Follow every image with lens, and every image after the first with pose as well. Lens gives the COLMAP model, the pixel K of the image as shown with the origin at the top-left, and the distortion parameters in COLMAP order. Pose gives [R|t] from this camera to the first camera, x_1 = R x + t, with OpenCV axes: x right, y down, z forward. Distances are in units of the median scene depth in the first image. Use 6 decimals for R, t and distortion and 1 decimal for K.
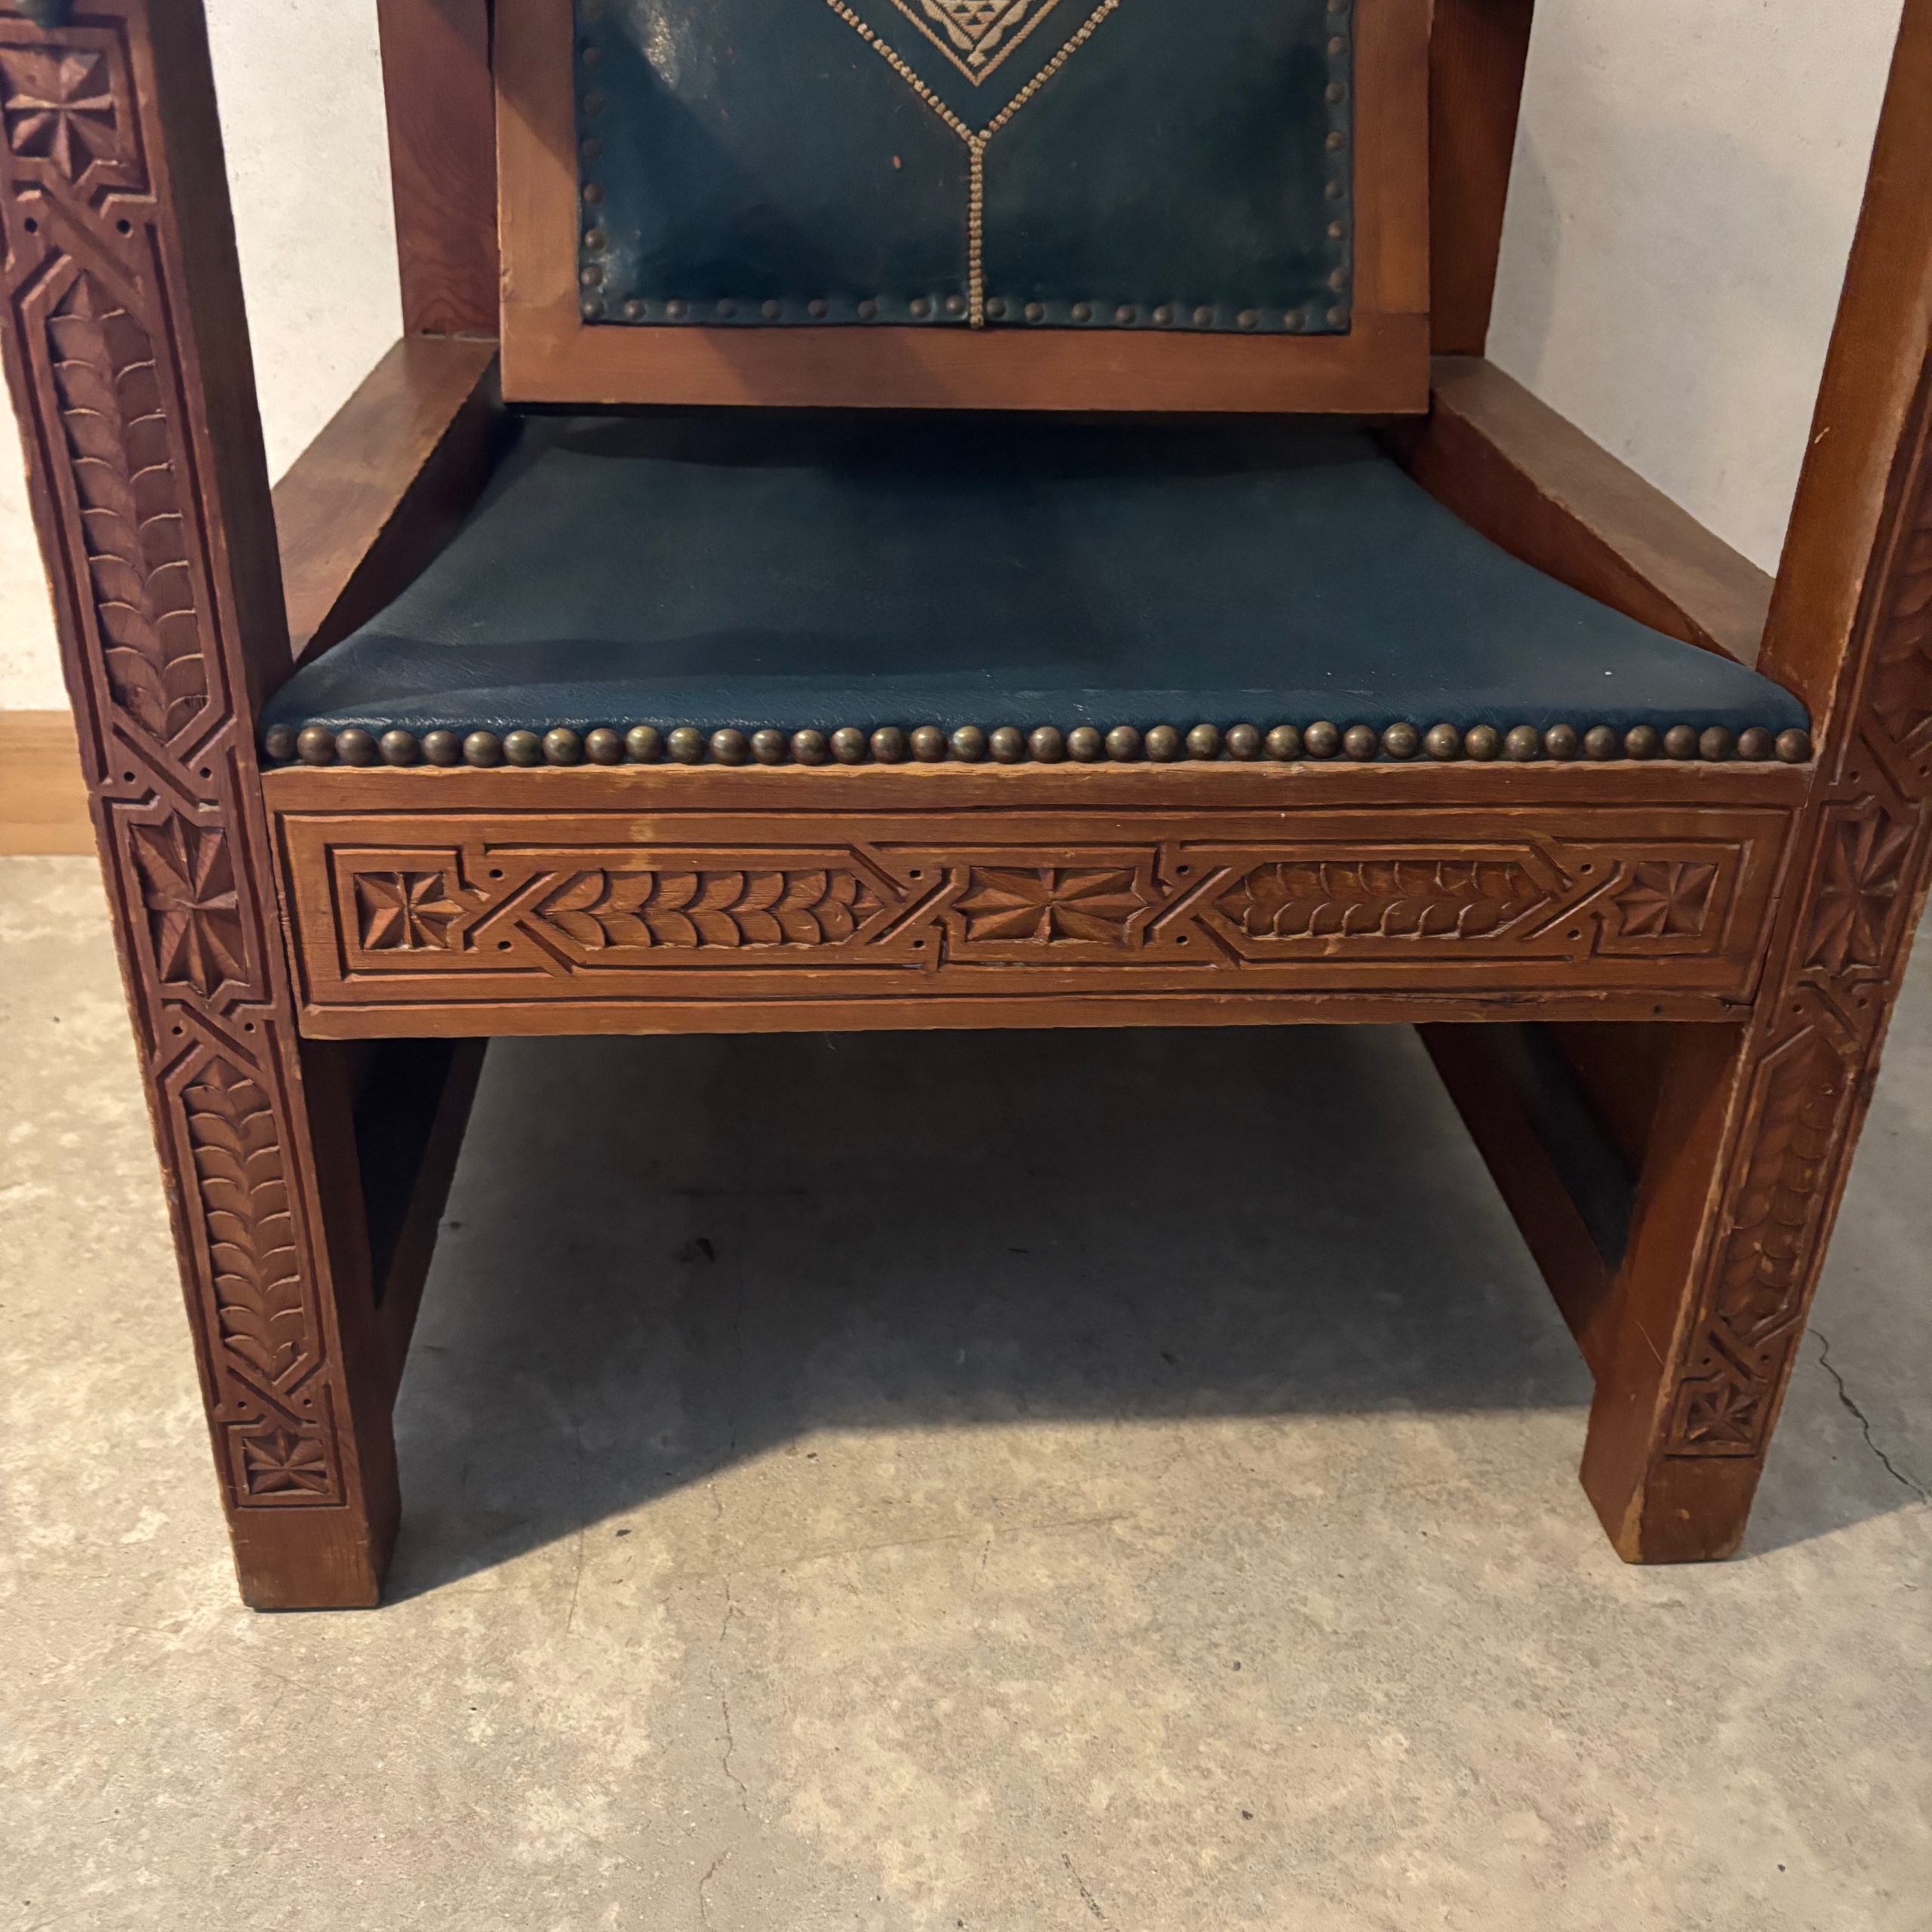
lens RADIAL K [[2051.7, 0, 966.0], [0, 2051.7, 966.0], [0, 0, 1]] dist [0.005385, 0.006694]
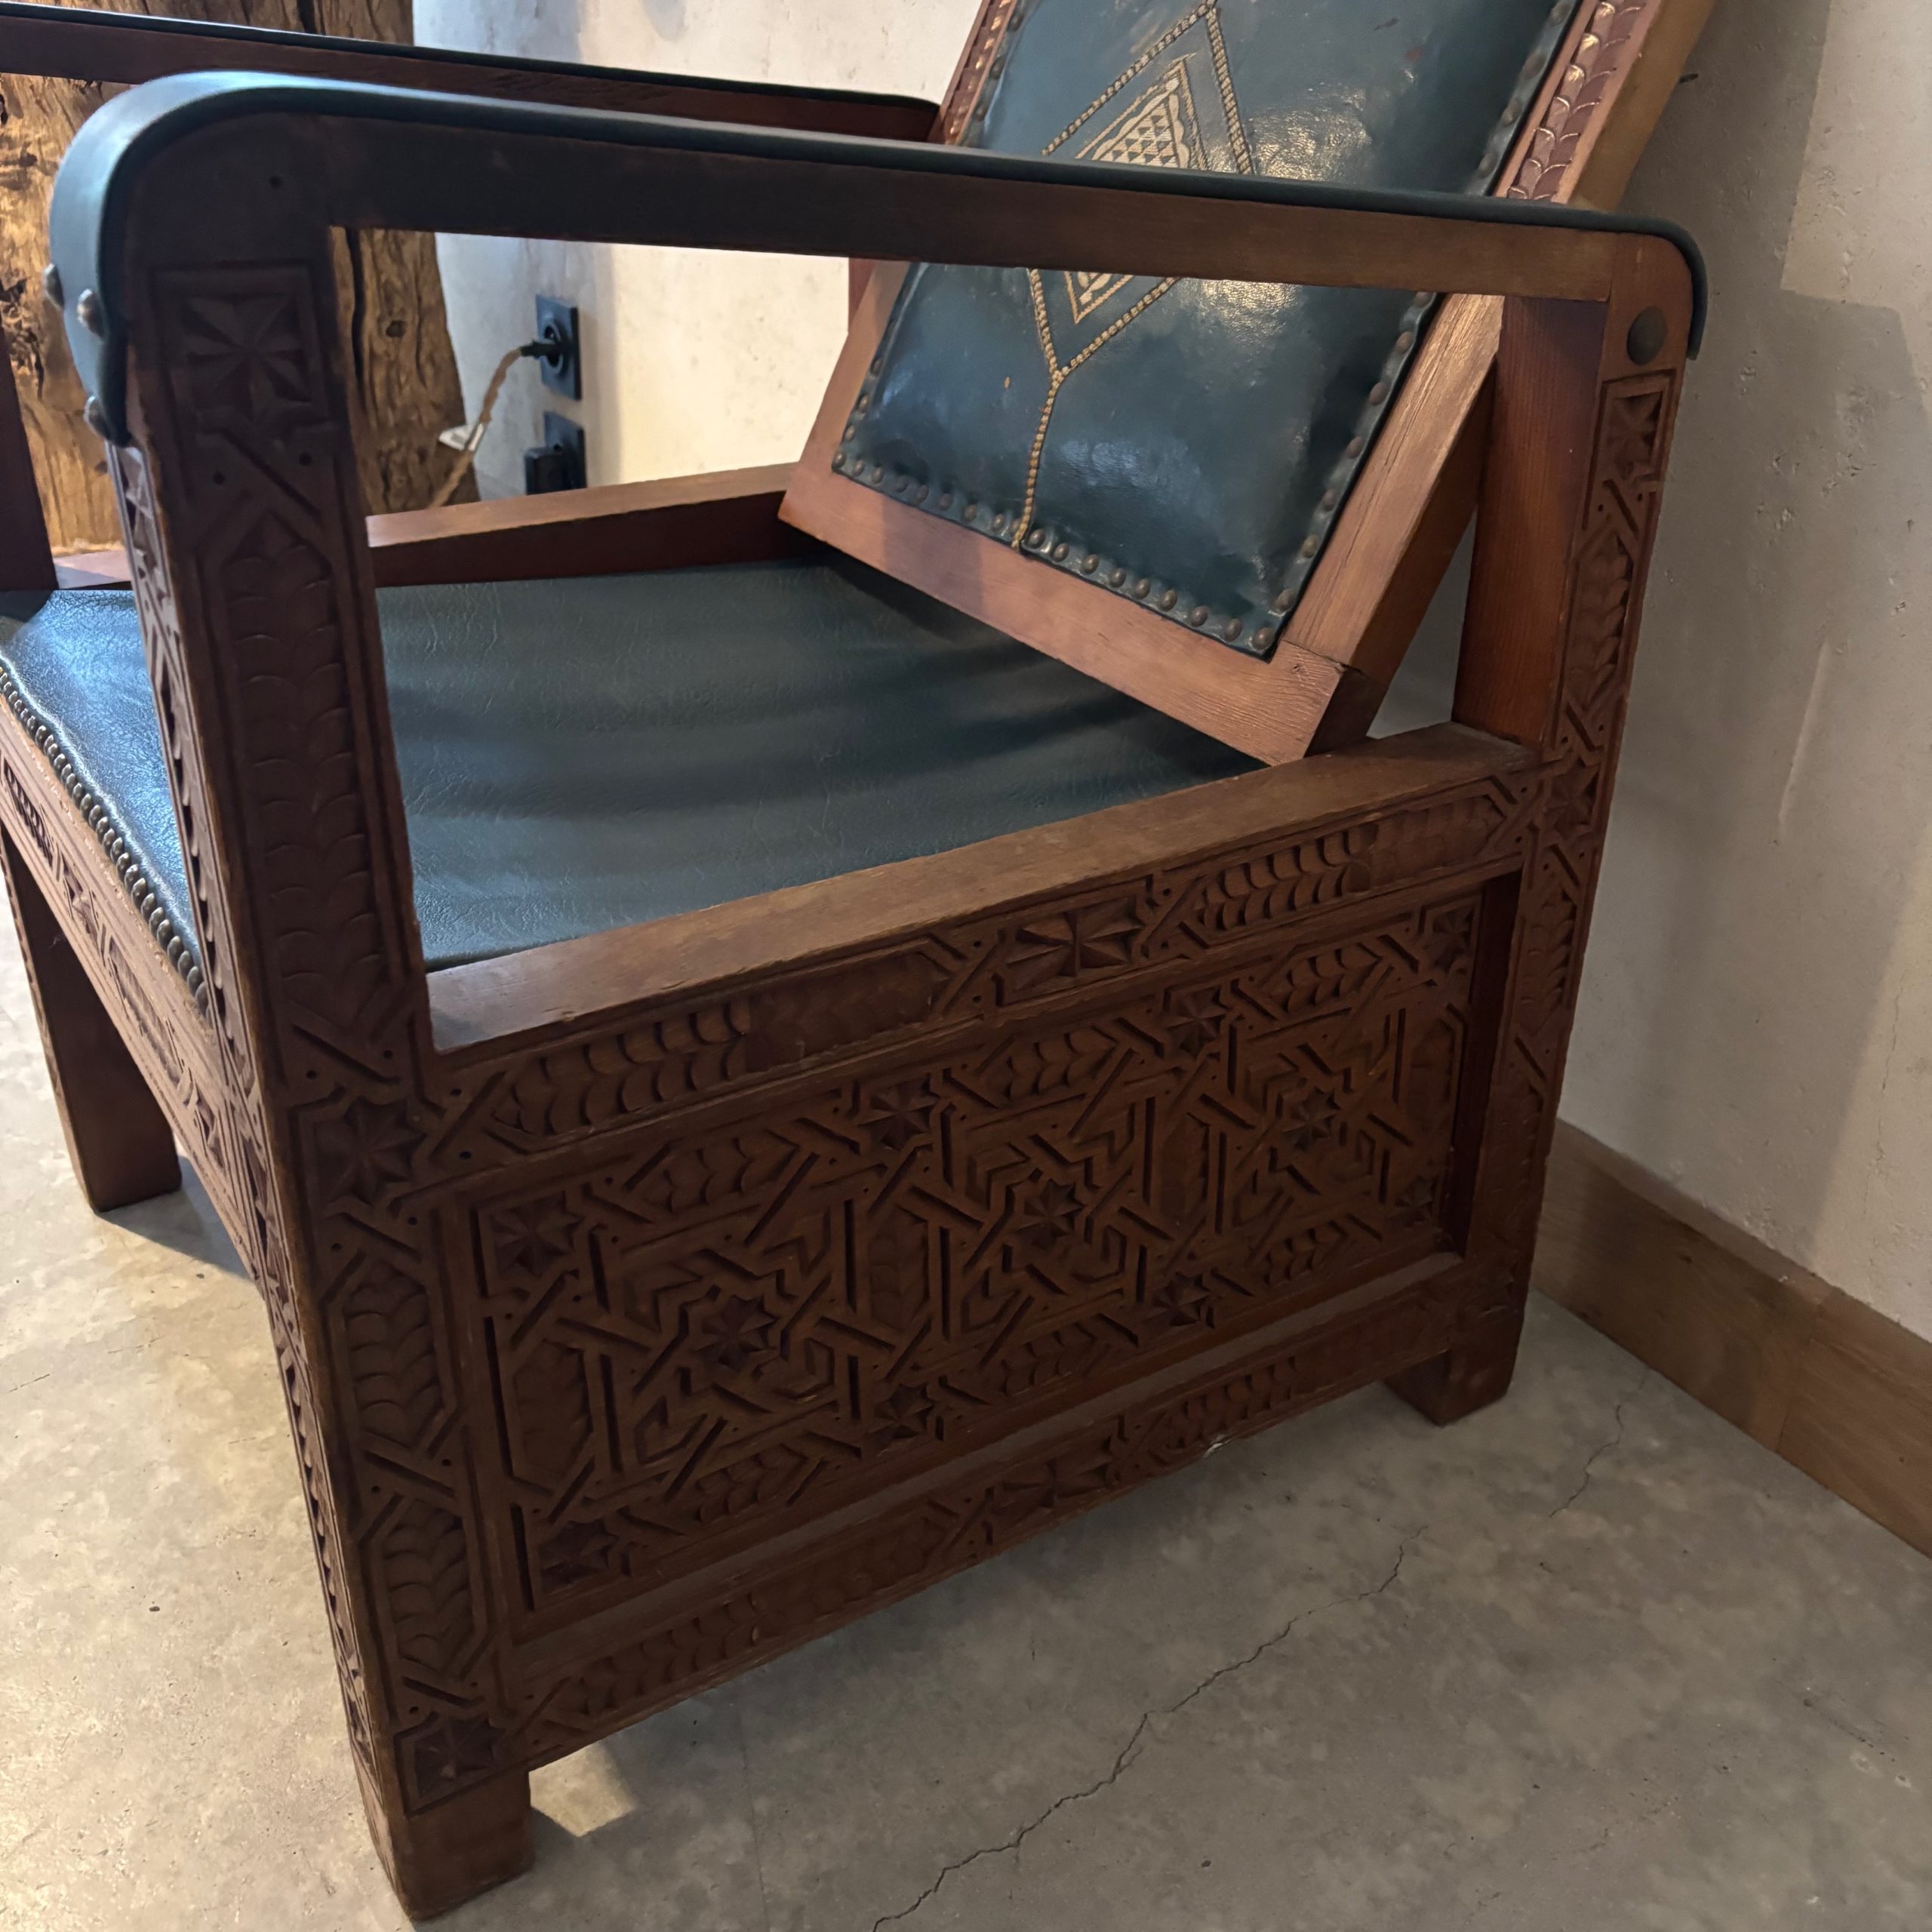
lens RADIAL K [[2017.9, 0, 936.7], [0, 2017.9, 966.4], [0, 0, 1]] dist [-0.018990, 0.072780]
pose [[0.467268, 0.389840, -0.793527, 1.093081], [-0.428990, 0.884773, 0.182056, -0.377254], [0.773064, 0.255346, 0.580663, 0.574285]]
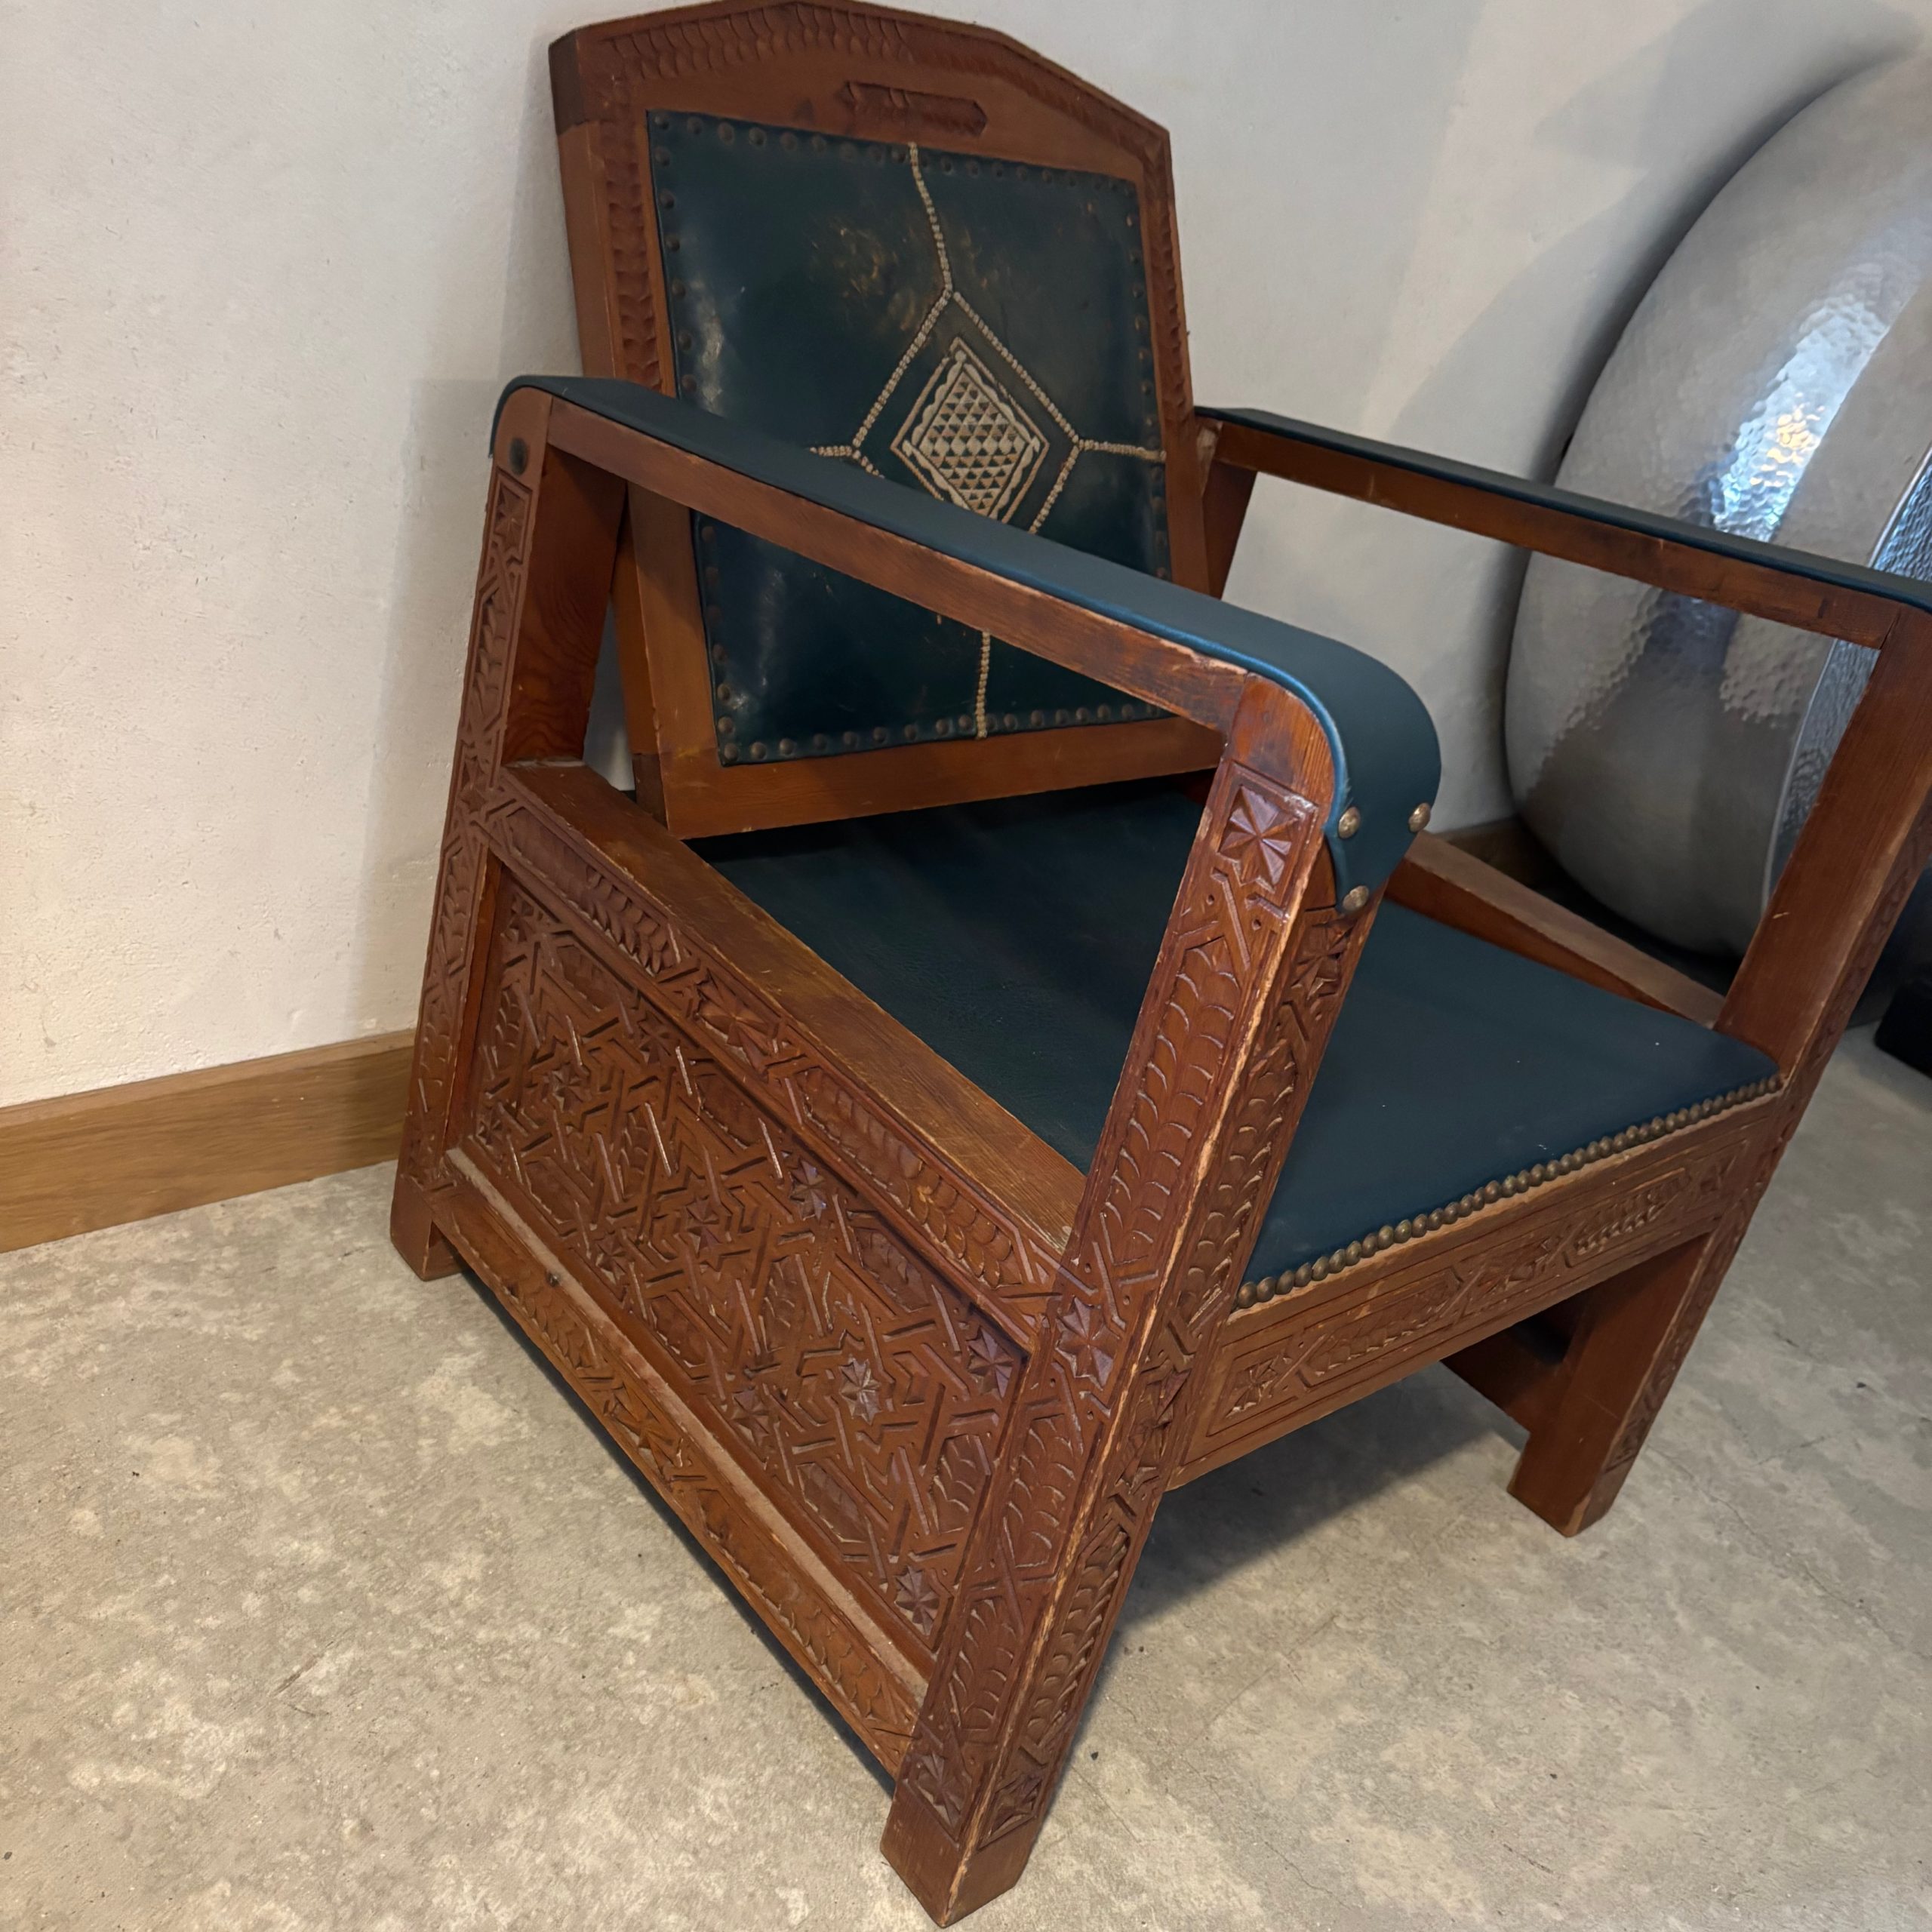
lens RADIAL K [[1974.1, 0, 964.6], [0, 1974.1, 1002.4], [0, 0, 1]] dist [0.012323, 0.011746]
pose [[0.792848, -0.154900, 0.589405, -0.950243], [0.113553, 0.987770, 0.106846, -0.362280], [-0.598747, -0.017784, 0.800741, 0.045725]]
